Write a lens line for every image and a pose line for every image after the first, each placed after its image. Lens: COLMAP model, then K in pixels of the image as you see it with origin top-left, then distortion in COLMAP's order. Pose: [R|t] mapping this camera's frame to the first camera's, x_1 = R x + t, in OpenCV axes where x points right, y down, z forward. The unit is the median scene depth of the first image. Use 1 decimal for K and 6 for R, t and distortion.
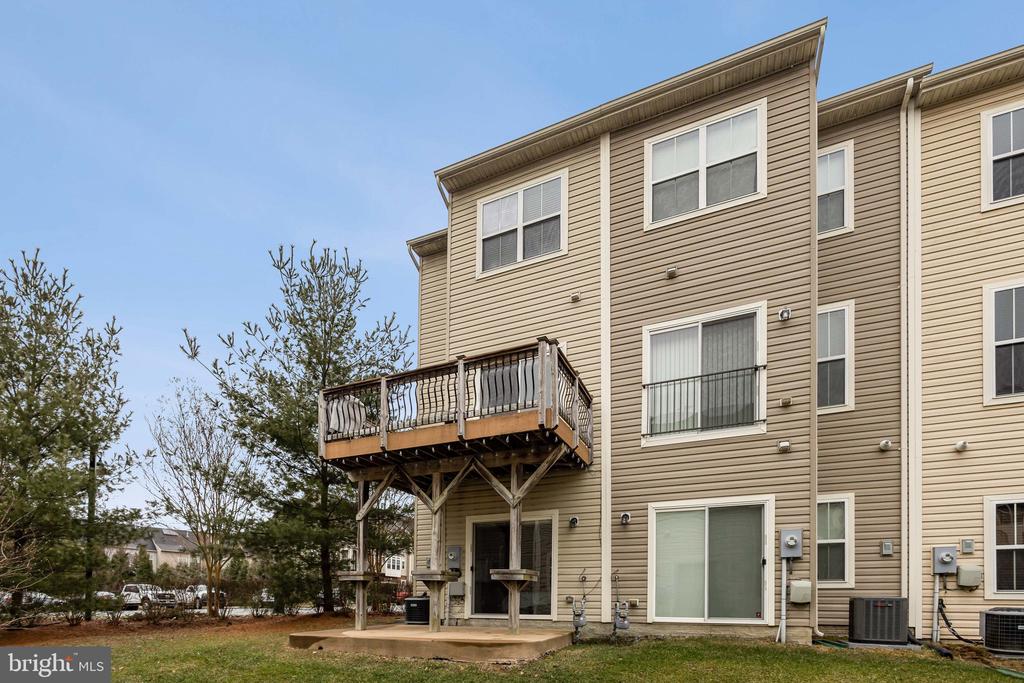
lens RADIAL K [[470.7, 0, 512.0], [0, 470.7, 341.5], [0, 0, 1]] dist [-0.002003, 0.000623]
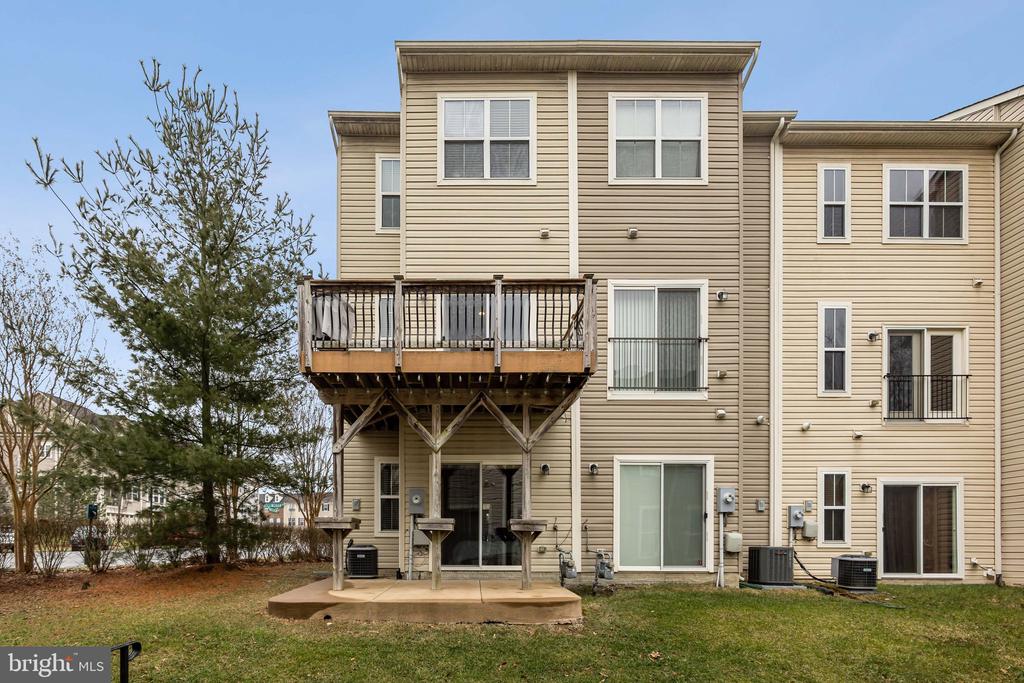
lens RADIAL K [[494.6, 0, 512.1], [0, 494.6, 299.9], [0, 0, 1]] dist [-0.000511, -0.000354]
pose [[0.902863, 0.190063, 0.385636, -0.382624], [-0.210186, 0.977607, 0.010275, 0.053718], [-0.375048, -0.090332, 0.922594, 0.135400]]
